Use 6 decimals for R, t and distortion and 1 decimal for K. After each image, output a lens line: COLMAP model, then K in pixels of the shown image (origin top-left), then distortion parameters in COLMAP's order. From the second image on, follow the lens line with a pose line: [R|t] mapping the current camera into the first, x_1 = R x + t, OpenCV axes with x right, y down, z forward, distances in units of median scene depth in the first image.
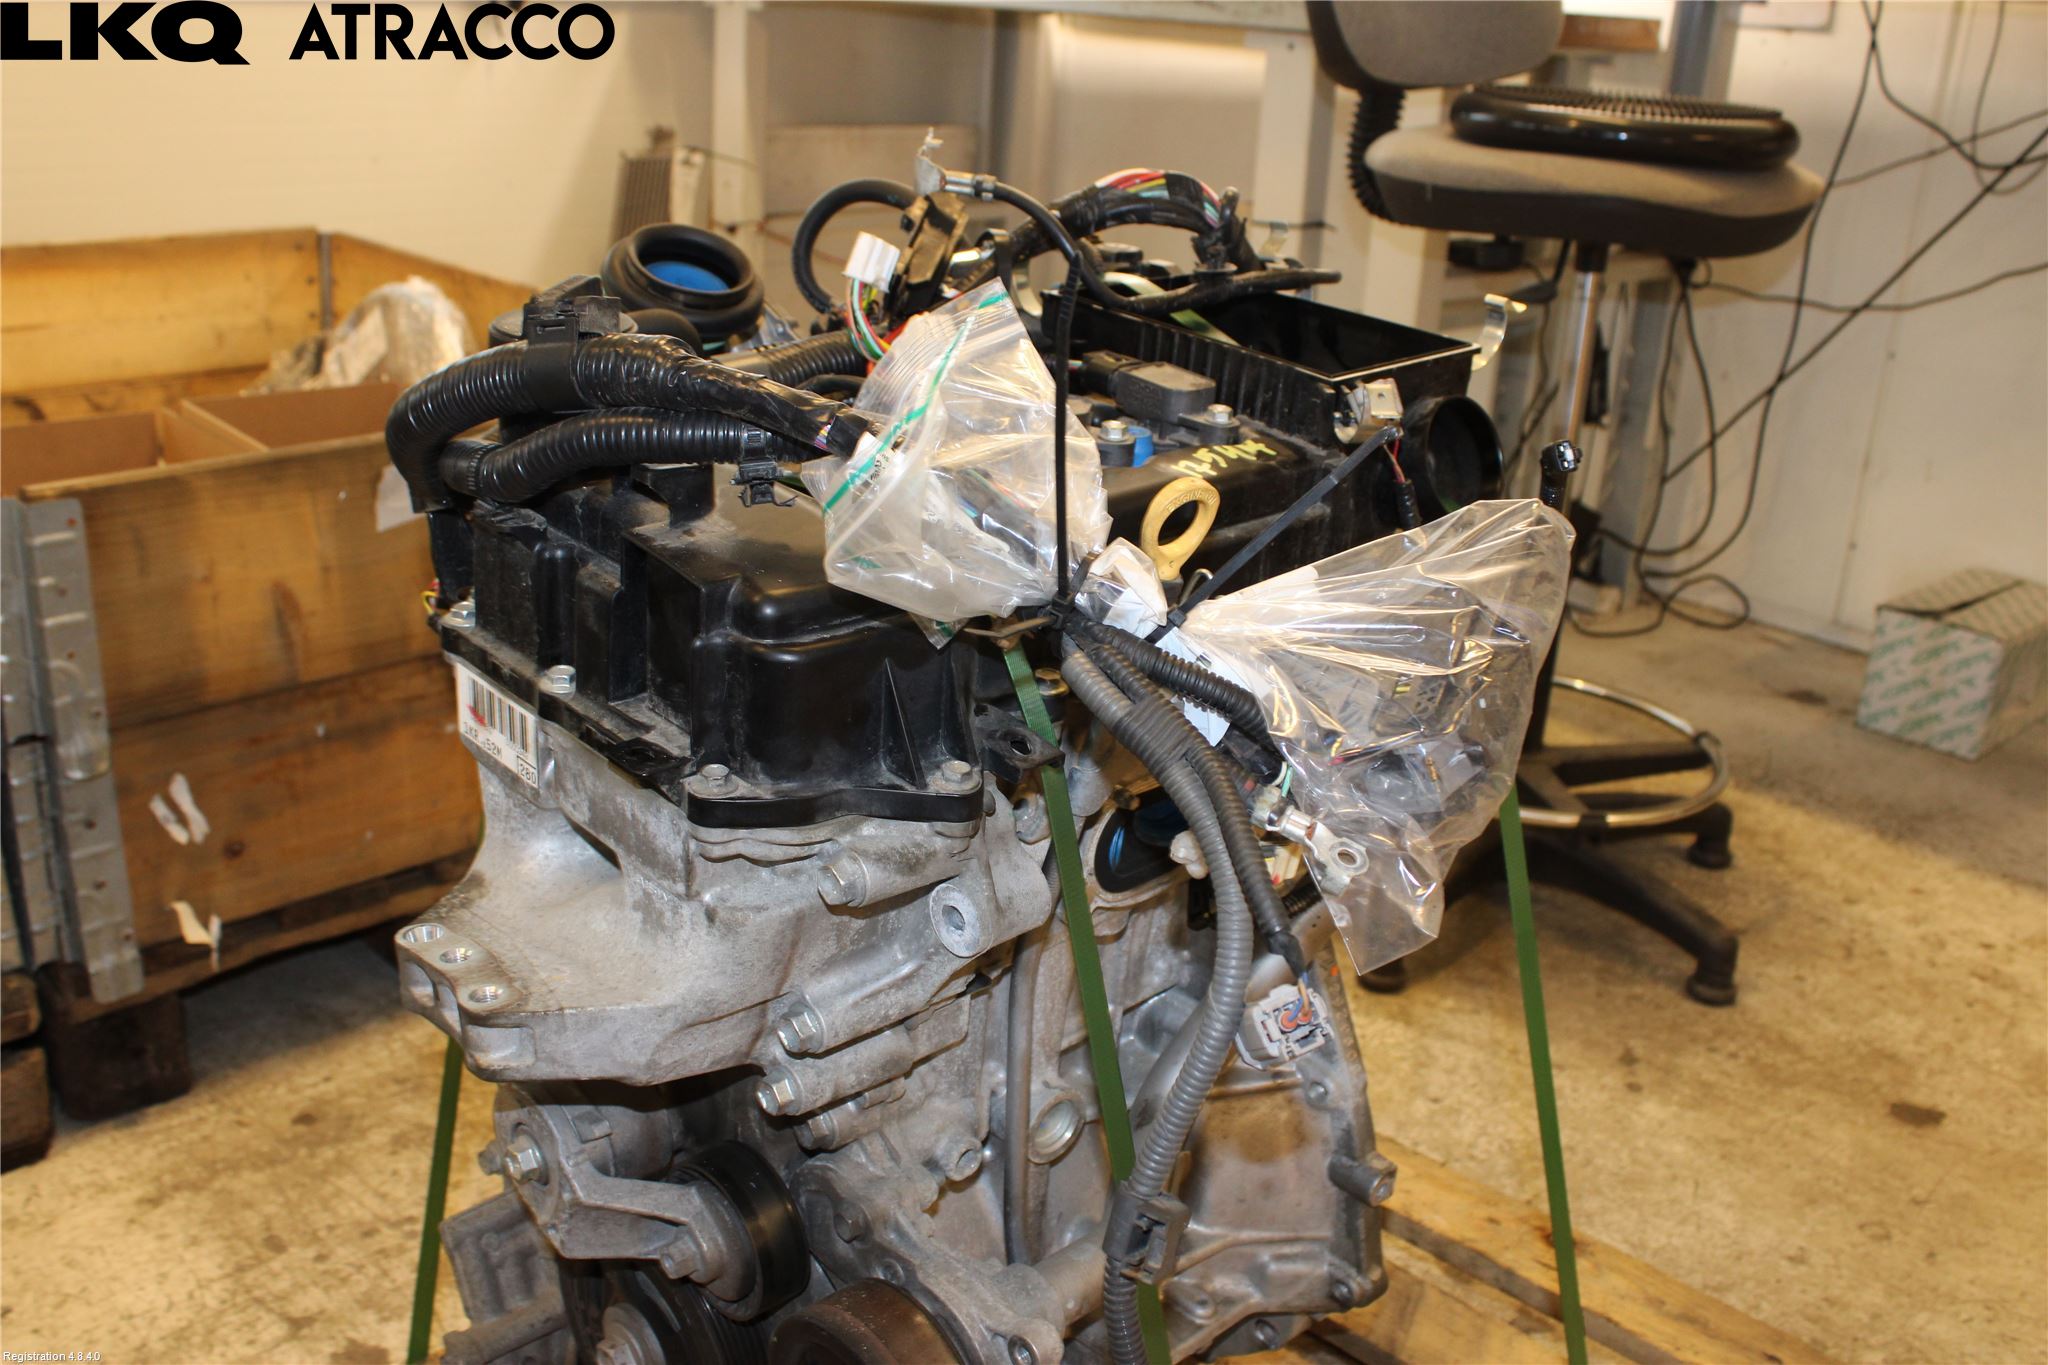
lens RADIAL K [[1929.0, 0, 1010.6], [0, 1929.0, 676.9], [0, 0, 1]] dist [-0.152462, 0.155903]
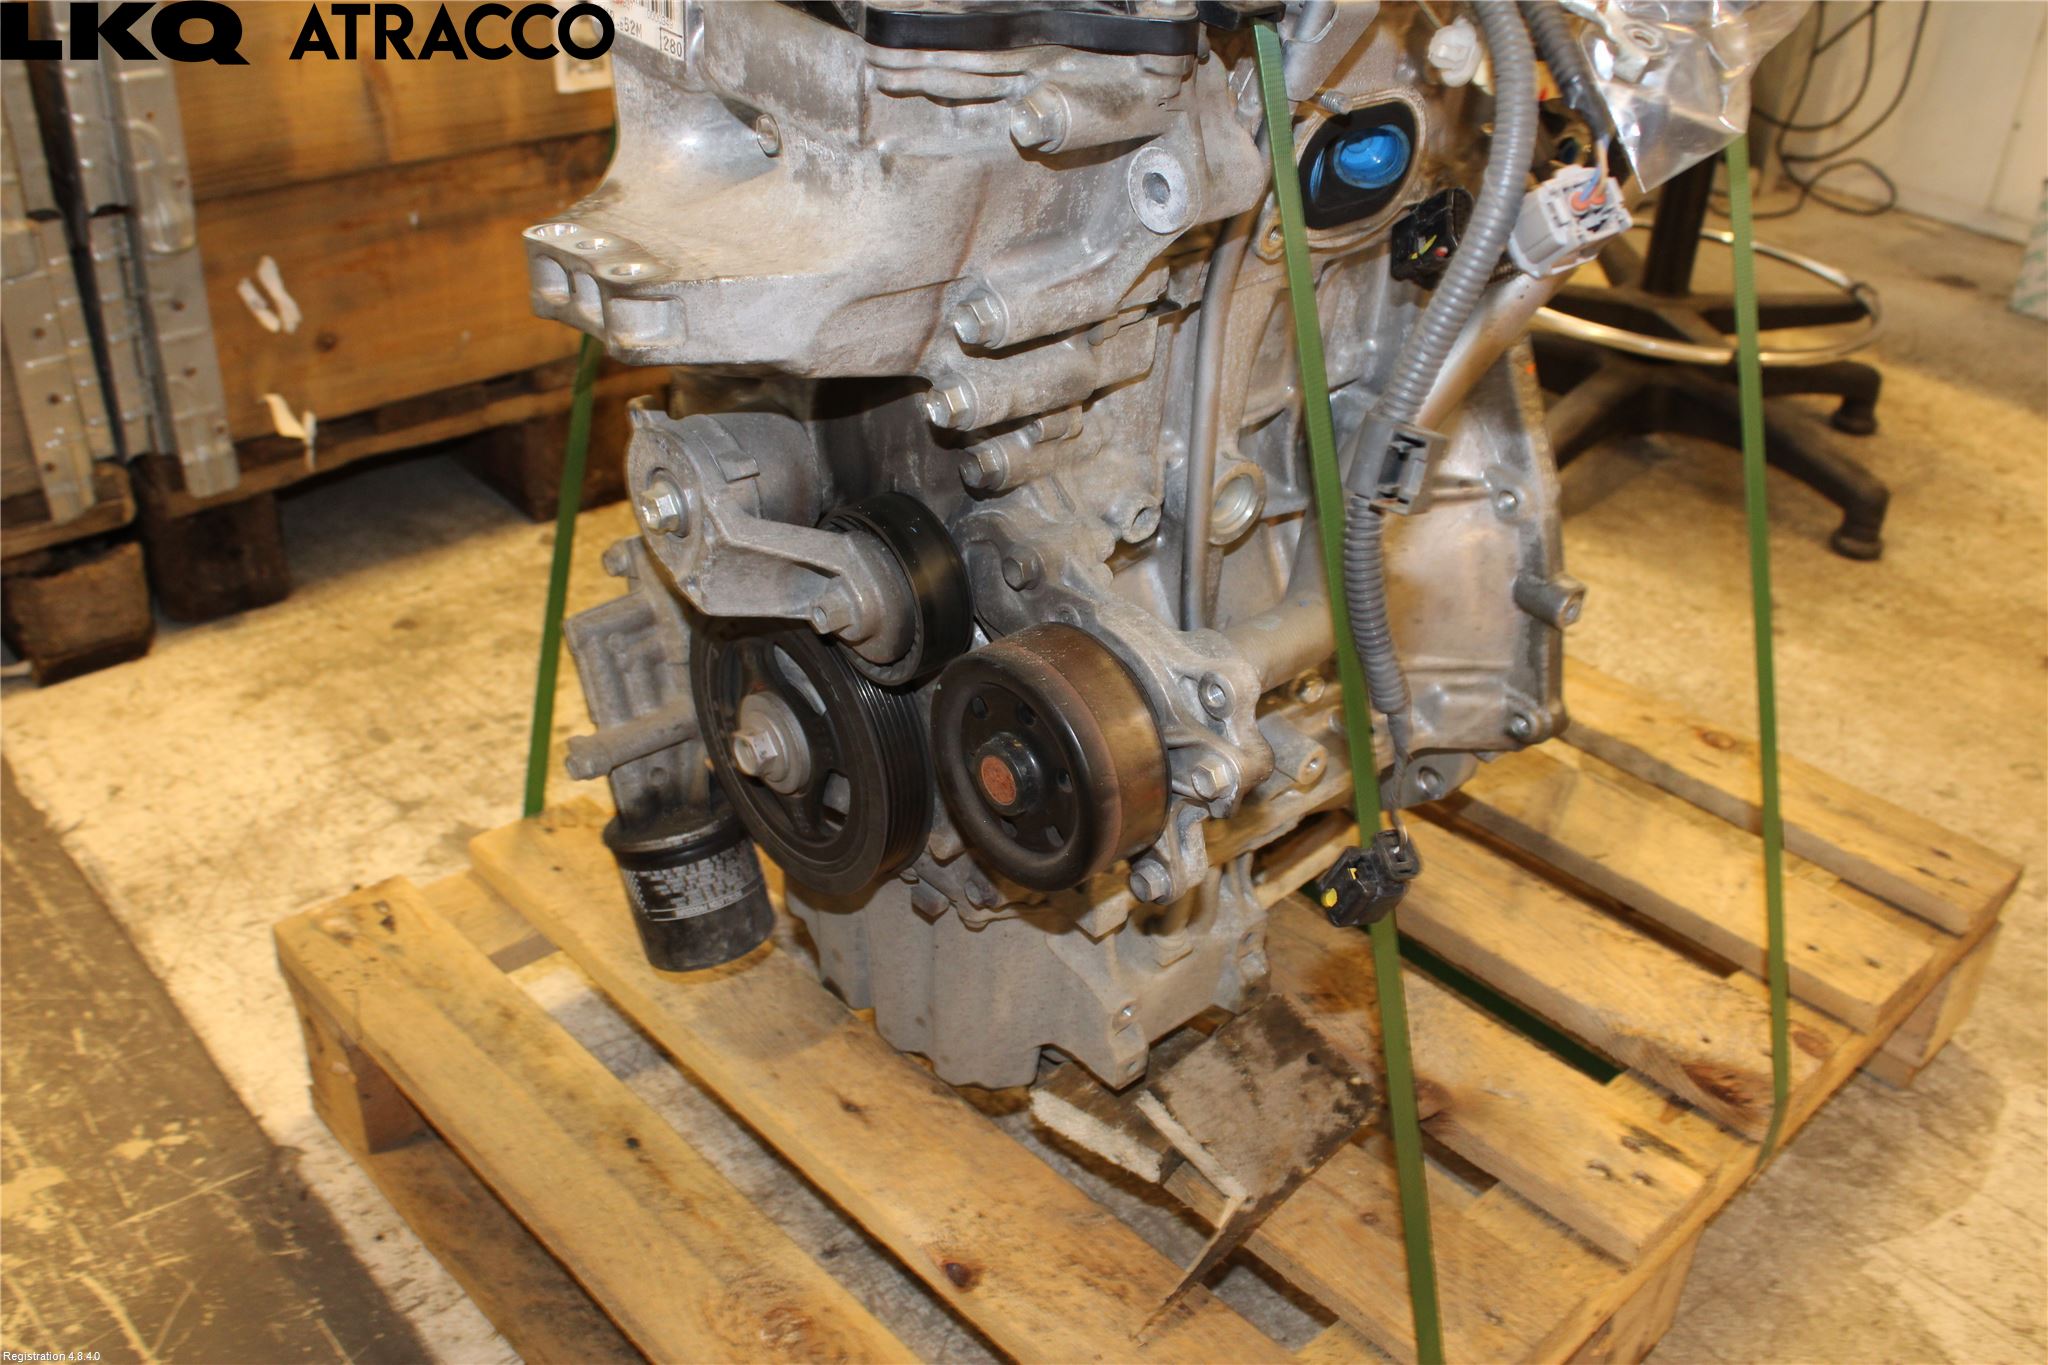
lens RADIAL K [[1929.0, 0, 1010.6], [0, 1929.0, 676.9], [0, 0, 1]] dist [-0.152462, 0.155903]
pose [[0.999126, 0.021104, -0.036092, -0.042981], [-0.014422, 0.984235, 0.176279, 0.137876], [0.039243, -0.175604, 0.983678, 0.065073]]
